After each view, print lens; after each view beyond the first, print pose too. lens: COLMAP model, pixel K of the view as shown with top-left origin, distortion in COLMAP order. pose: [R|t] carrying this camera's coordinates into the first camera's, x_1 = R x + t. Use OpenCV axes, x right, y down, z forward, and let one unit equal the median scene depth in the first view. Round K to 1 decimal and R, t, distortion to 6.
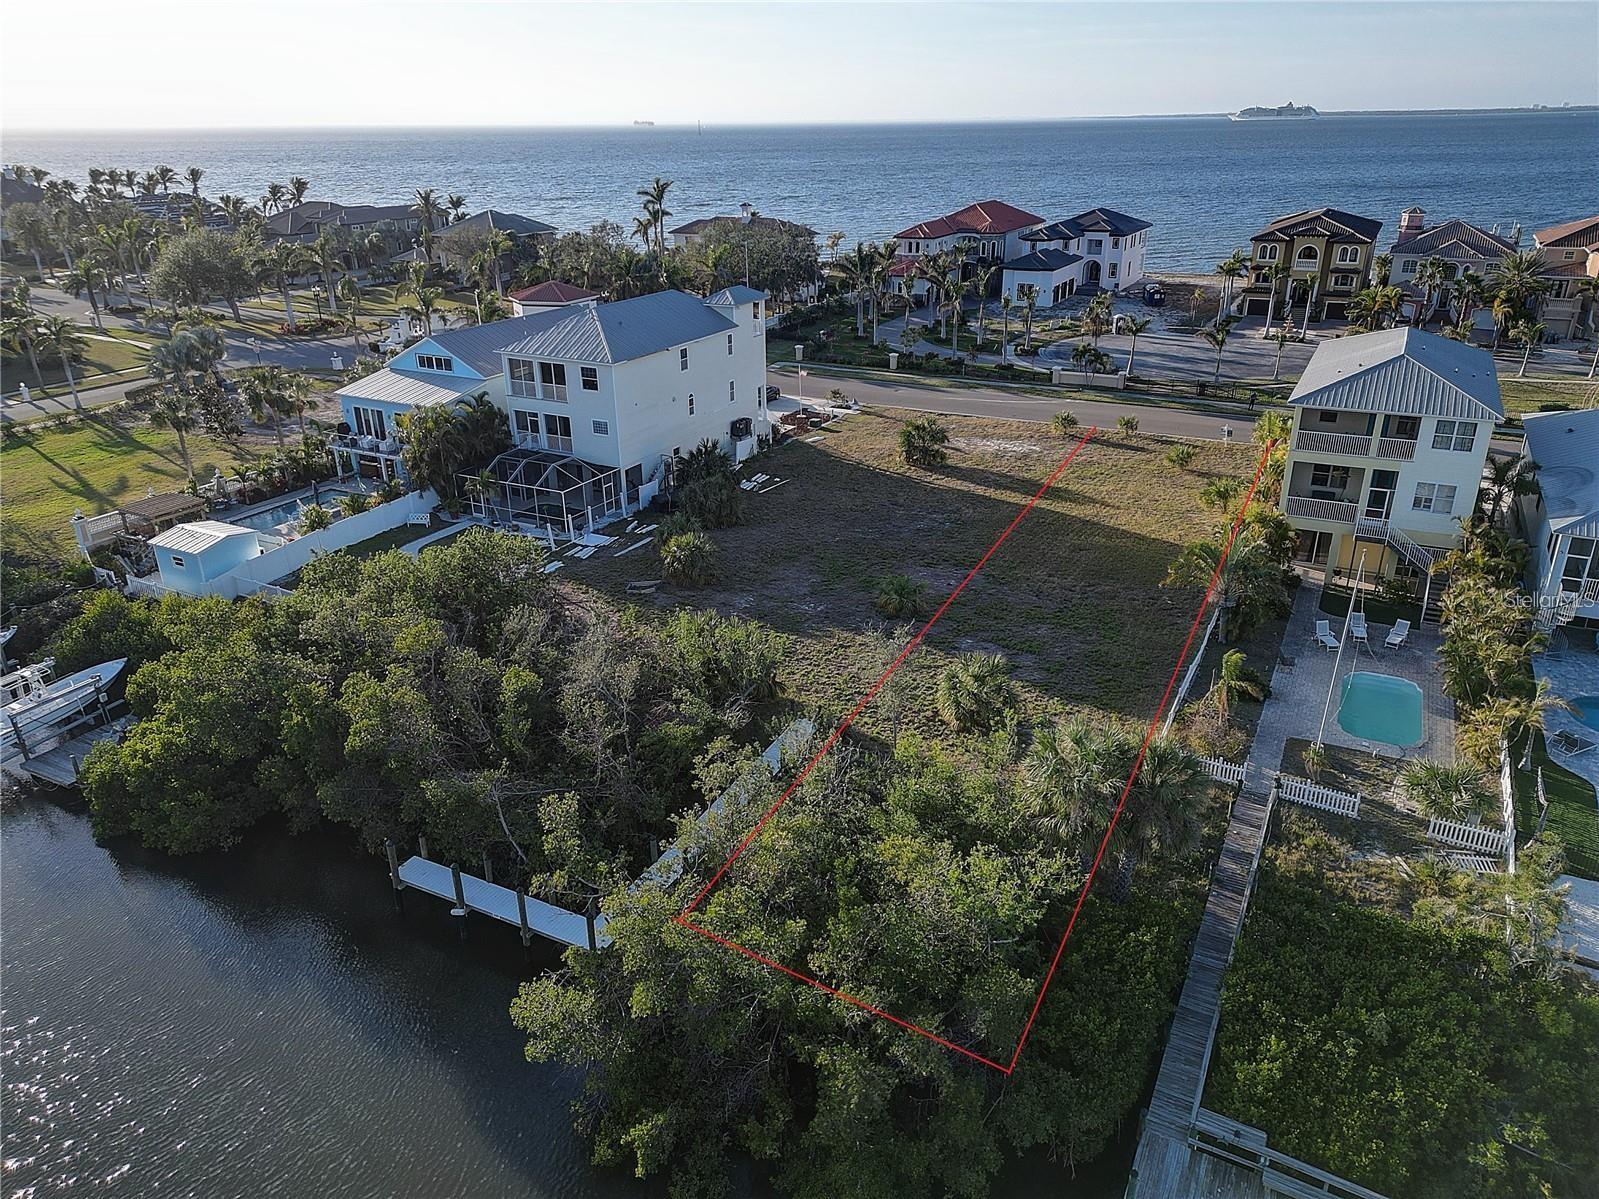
lens RADIAL K [[1114.7, 0, 799.5], [0, 1114.7, 599.5], [0, 0, 1]] dist [0.095357, -0.100153]
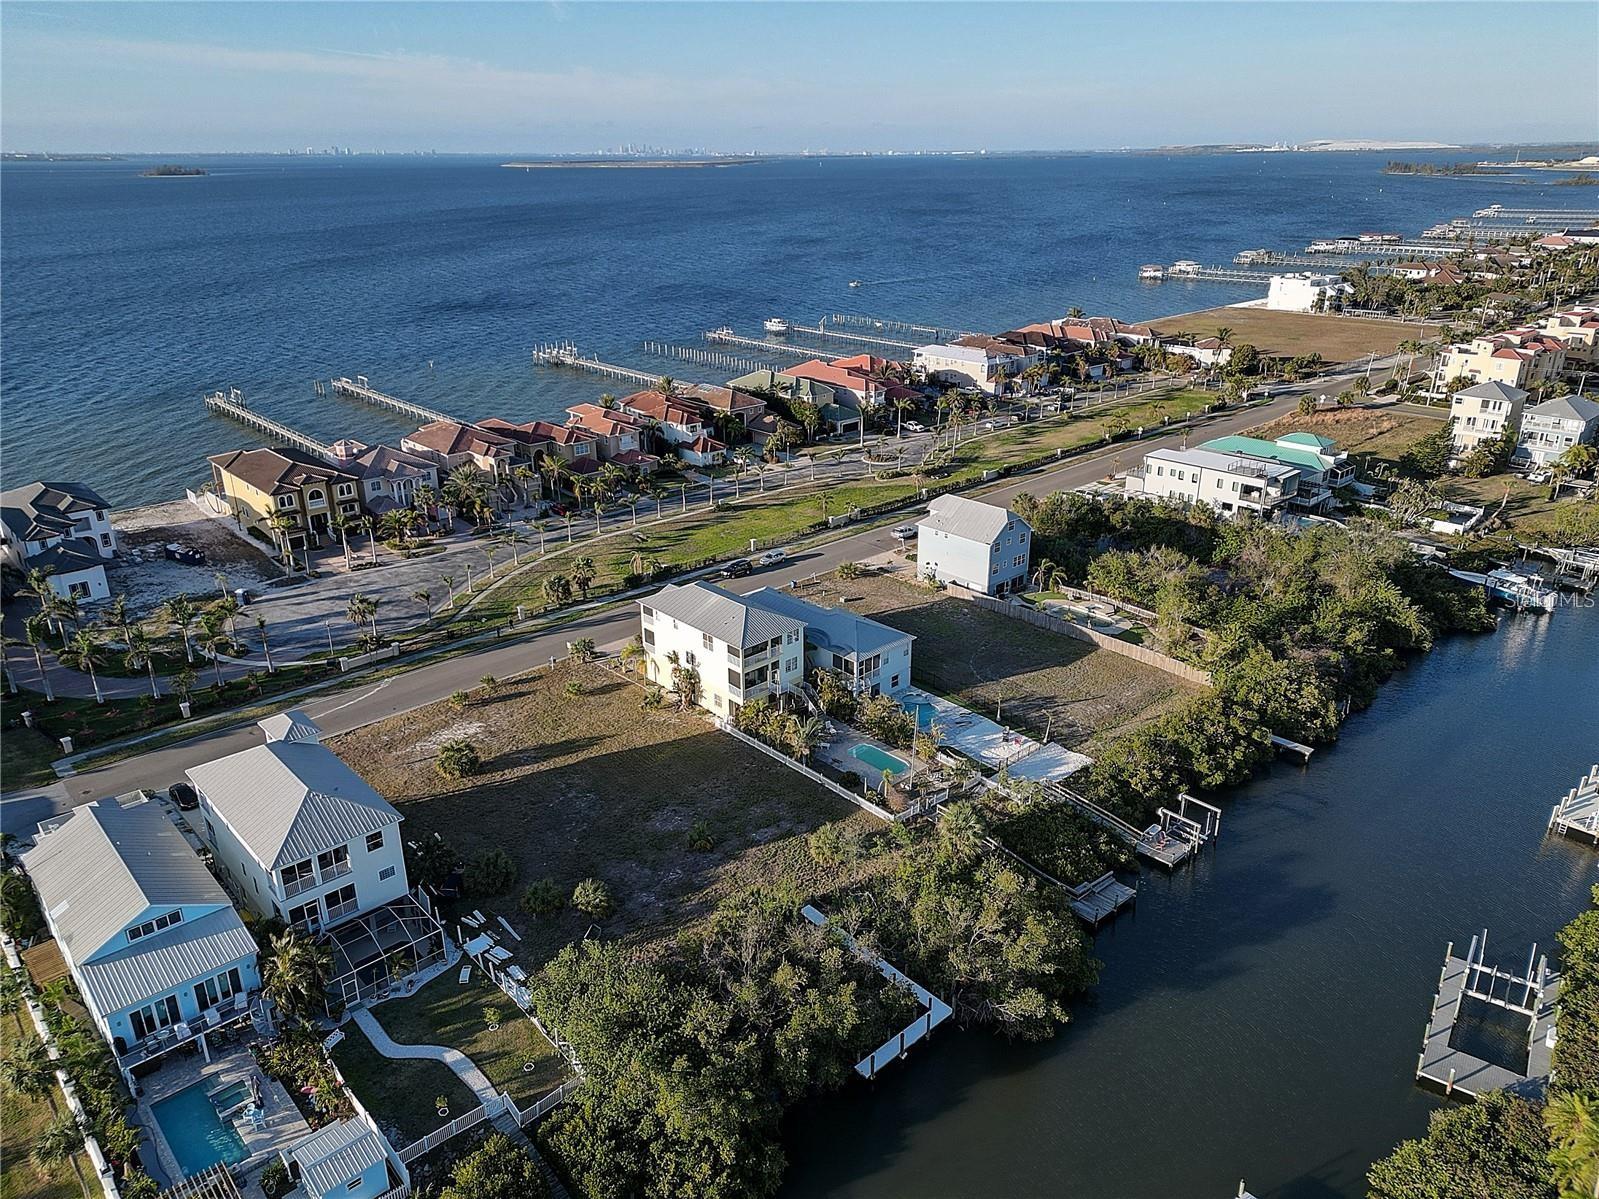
lens RADIAL K [[1114.7, 0, 799.5], [0, 1114.7, 599.5], [0, 0, 1]] dist [0.095357, -0.100153]
pose [[0.332686, -0.341579, 0.879002, -0.913814], [0.369087, 0.904904, 0.211952, -0.472056], [-0.867810, 0.253914, 0.427121, 0.043718]]
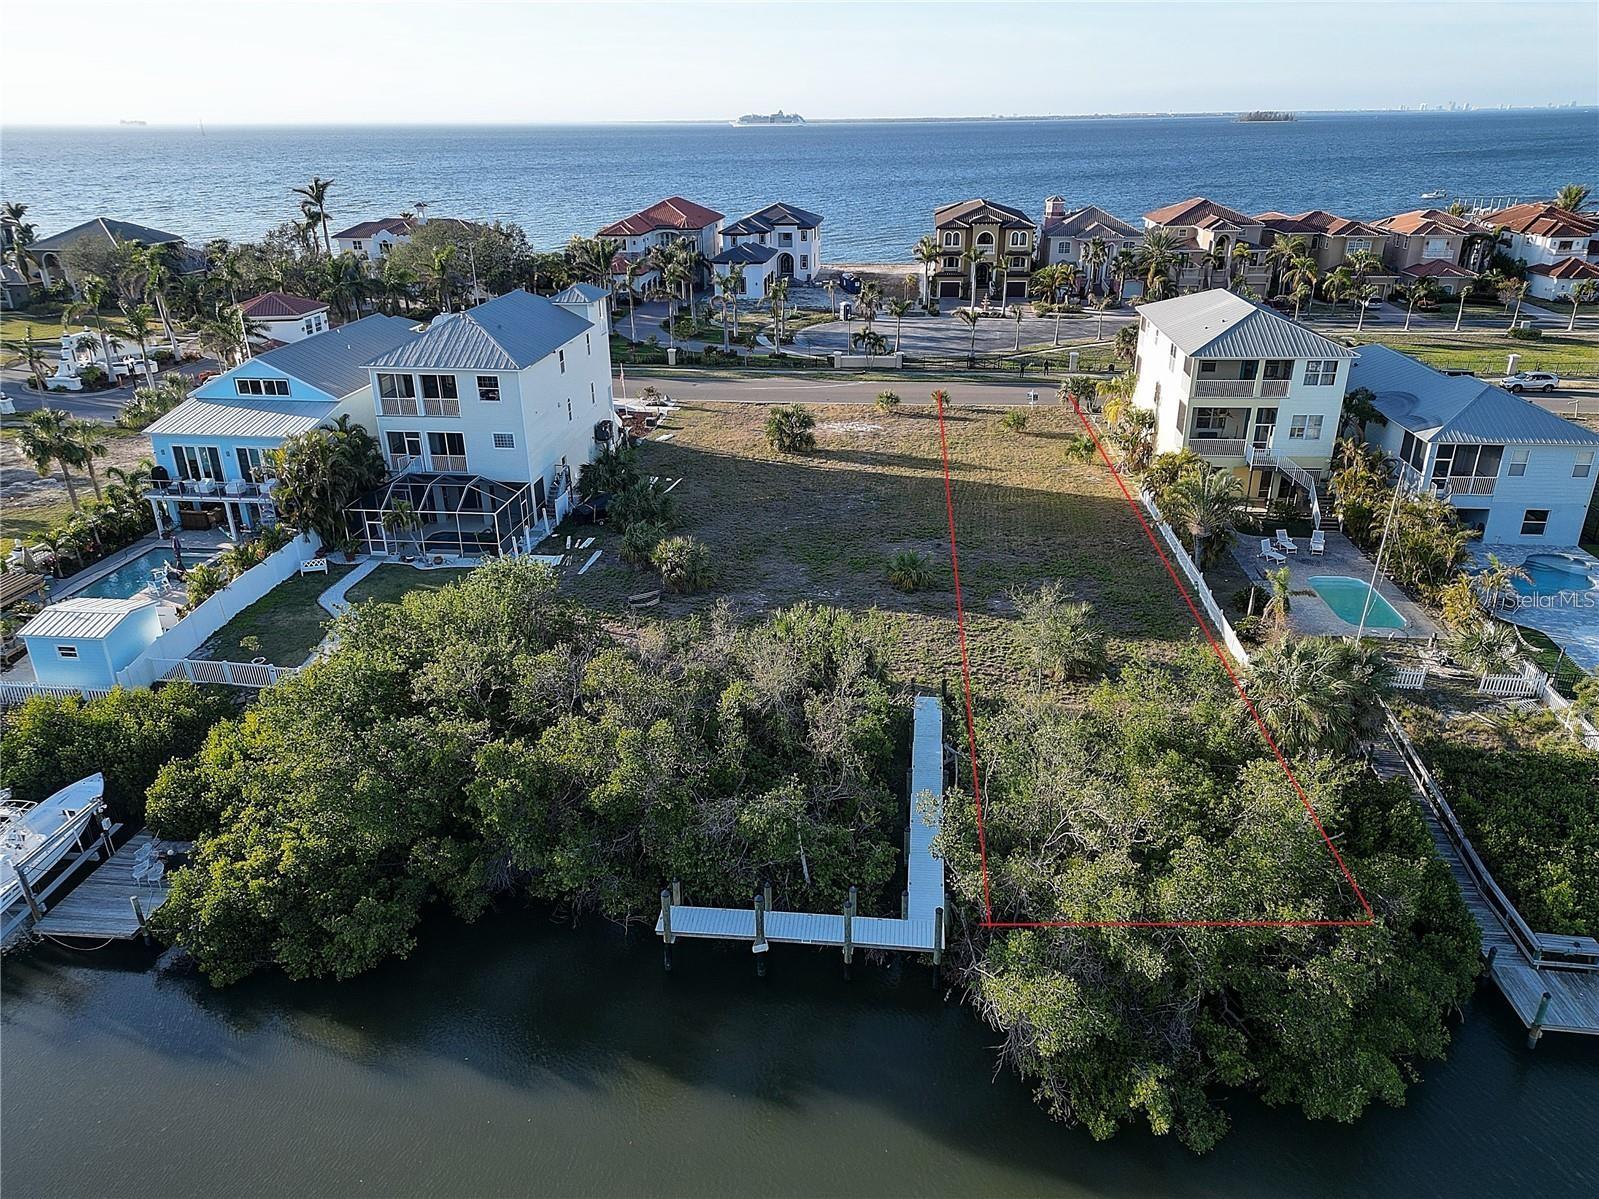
lens RADIAL K [[1114.7, 0, 799.5], [0, 1114.7, 599.5], [0, 0, 1]] dist [0.095357, -0.100153]
pose [[0.928648, -0.143518, 0.342076, -0.267305], [0.144337, 0.989256, 0.023205, -0.011213], [-0.341731, 0.027825, 0.939386, 0.055942]]
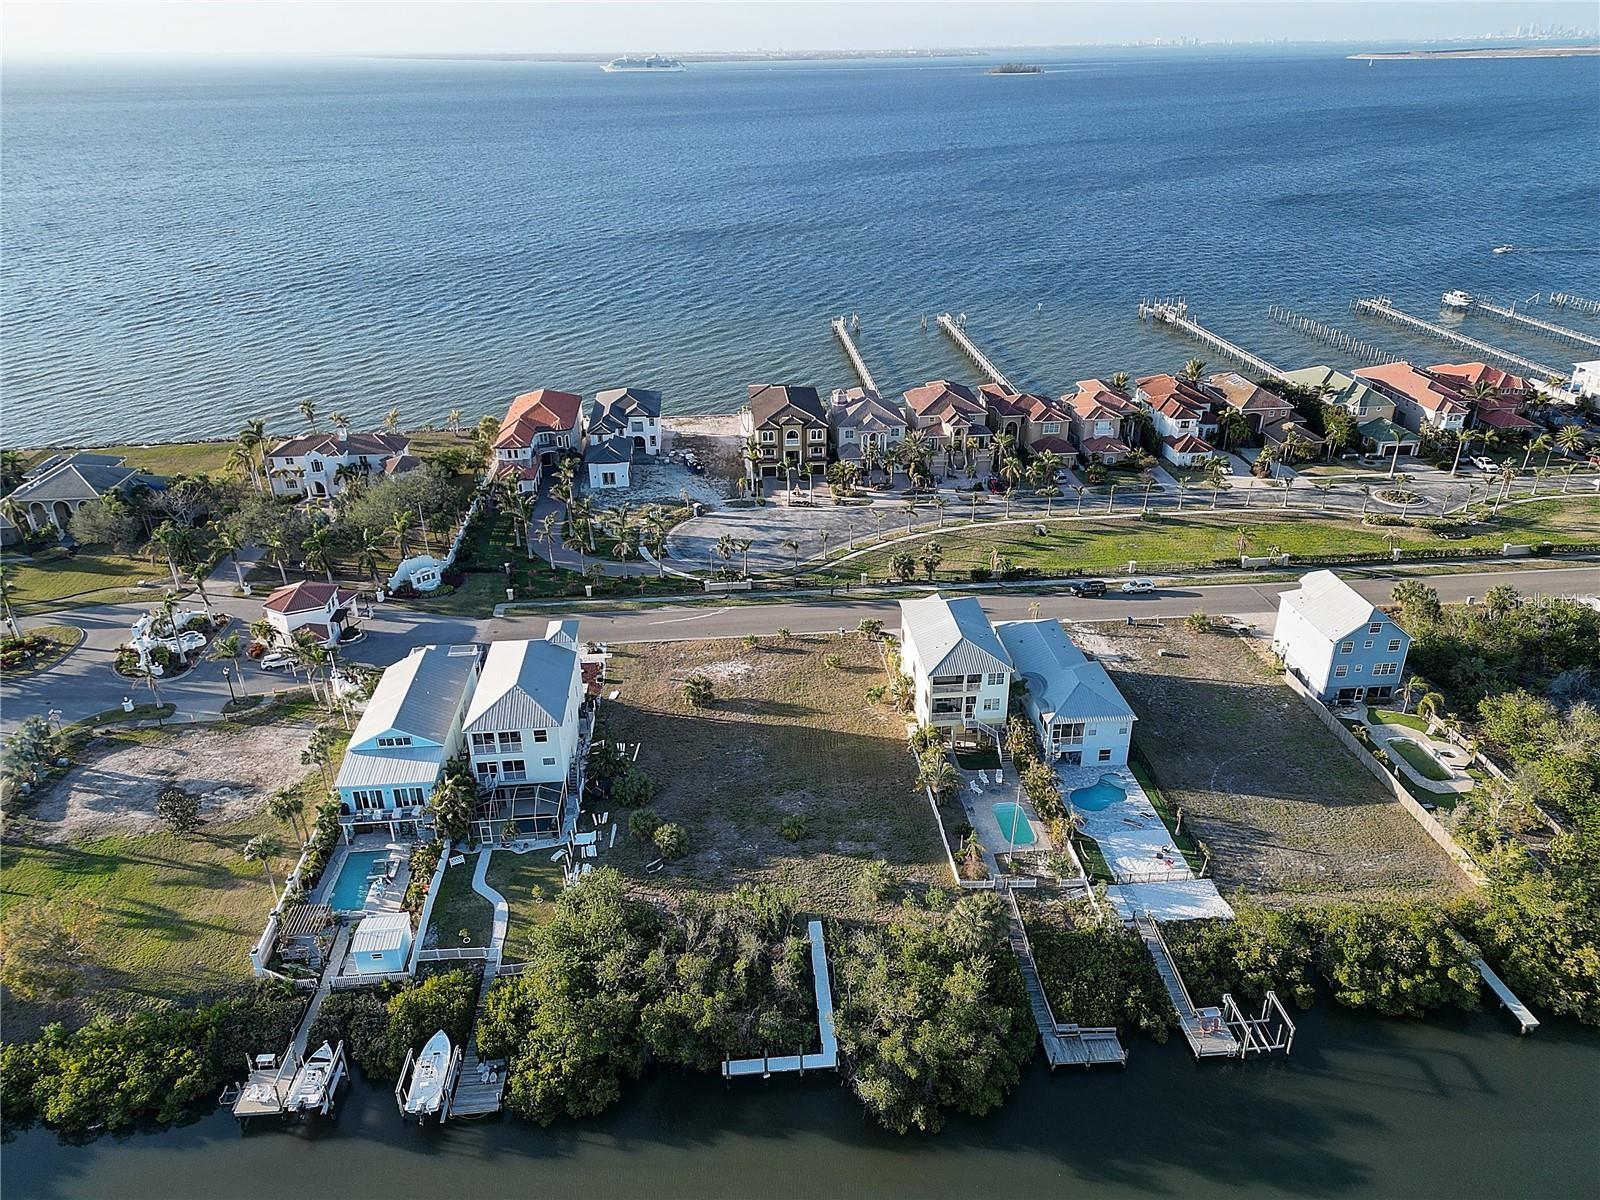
lens RADIAL K [[1115.4, 0, 800.0], [0, 1115.4, 600.0], [0, 0, 1]] dist [0.095357, -0.100153]
pose [[0.842251, -0.236148, 0.484610, -0.551769], [0.211456, 0.971627, 0.105958, -0.435561], [-0.495882, 0.013231, 0.868289, -0.507876]]
